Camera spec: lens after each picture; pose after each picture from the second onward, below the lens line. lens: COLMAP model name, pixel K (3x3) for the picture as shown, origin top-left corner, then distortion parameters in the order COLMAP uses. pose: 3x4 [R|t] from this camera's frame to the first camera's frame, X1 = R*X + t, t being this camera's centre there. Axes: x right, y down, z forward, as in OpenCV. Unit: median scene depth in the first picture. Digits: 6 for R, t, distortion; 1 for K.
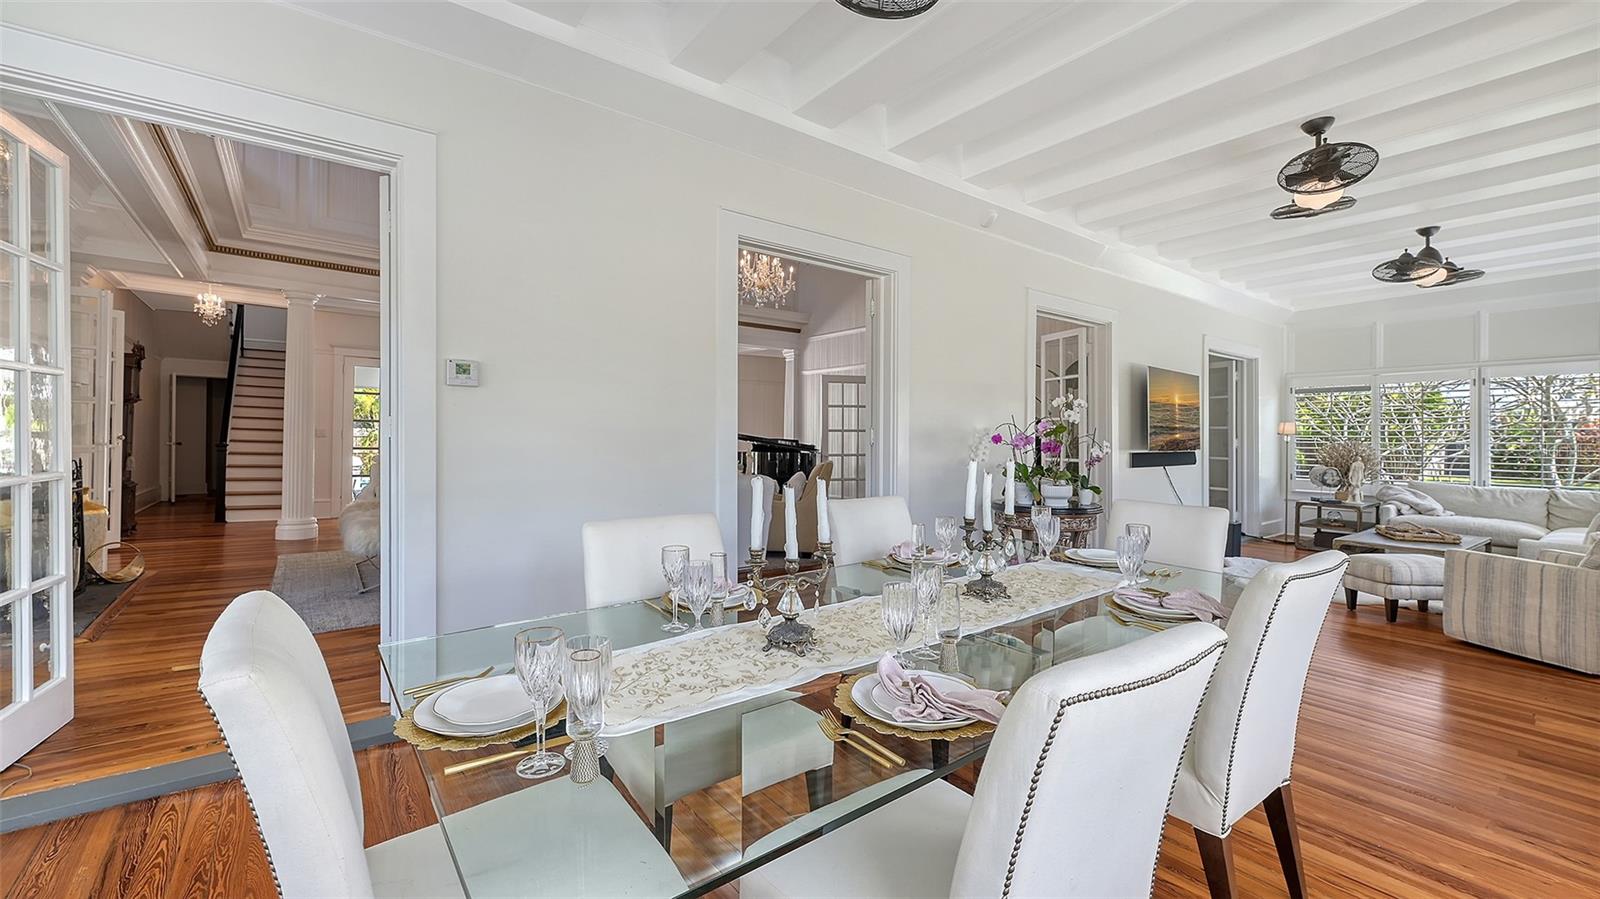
lens RADIAL K [[648.0, 0, 807.7], [0, 648.0, 432.6], [0, 0, 1]] dist [-0.001650, -0.000224]
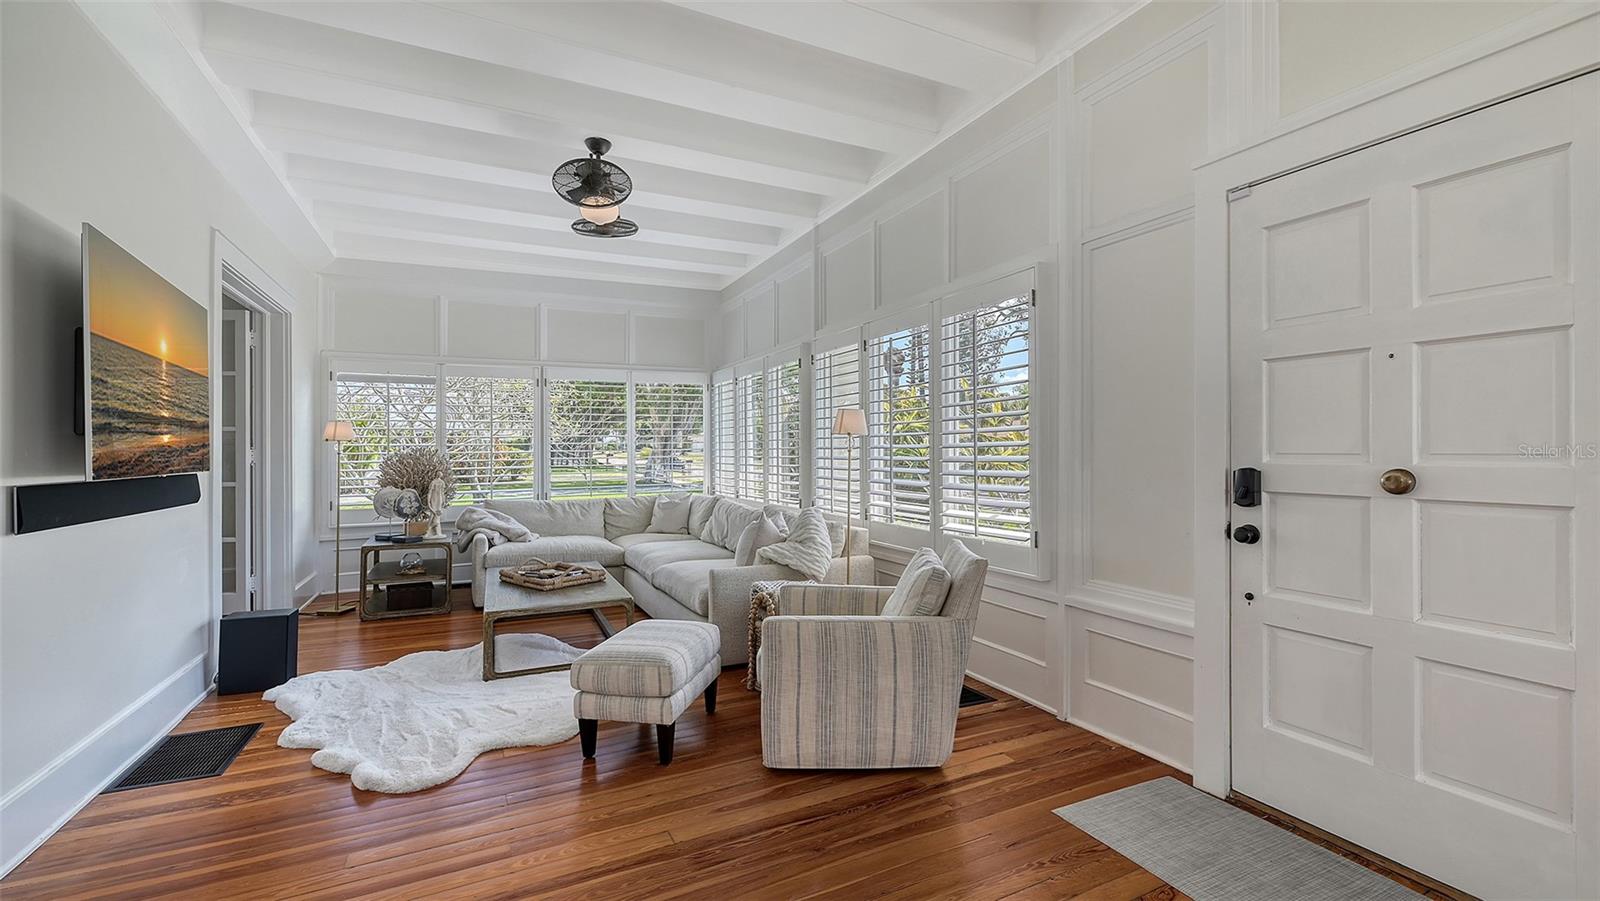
lens RADIAL K [[648.0, 0, 800.8], [0, 648.0, 450.6], [0, 0, 1]] dist [-0.001650, -0.000224]
pose [[0.192070, -0.005411, 0.981366, 0.230826], [-0.000693, 0.999984, 0.005649, 0.009285], [-0.981381, -0.001765, 0.192063, 0.491494]]
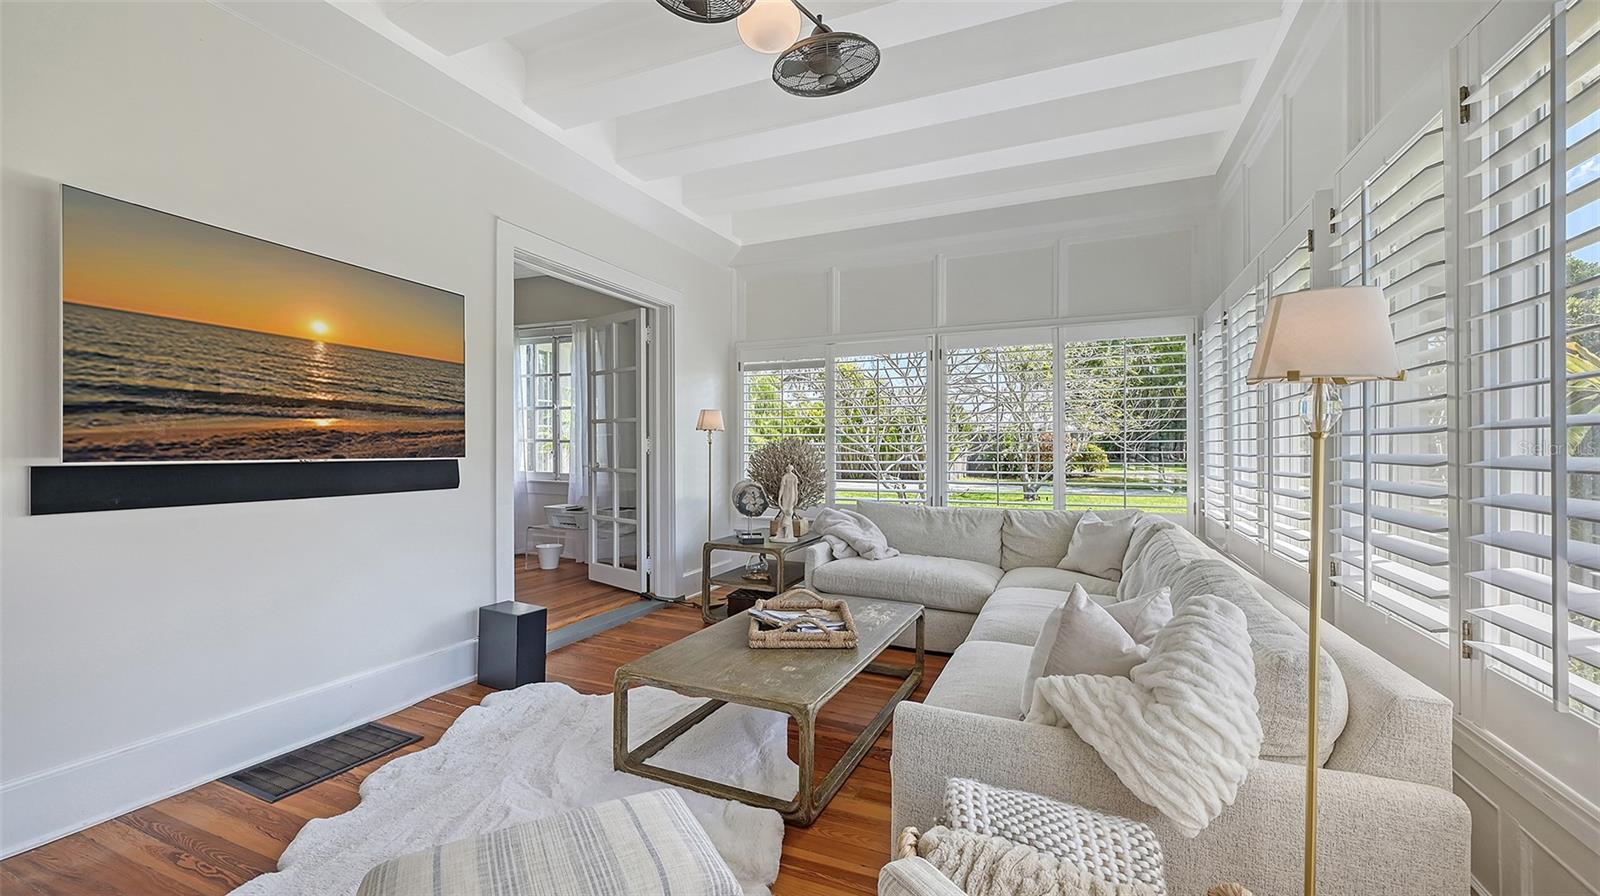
lens RADIAL K [[648.0, 0, 796.8], [0, 648.0, 446.5], [0, 0, 1]] dist [-0.001650, -0.000224]
pose [[0.871886, -0.001491, 0.489707, 0.582367], [-0.003142, 0.999958, 0.008638, 0.014274], [-0.489699, -0.009070, 0.871844, 0.478687]]
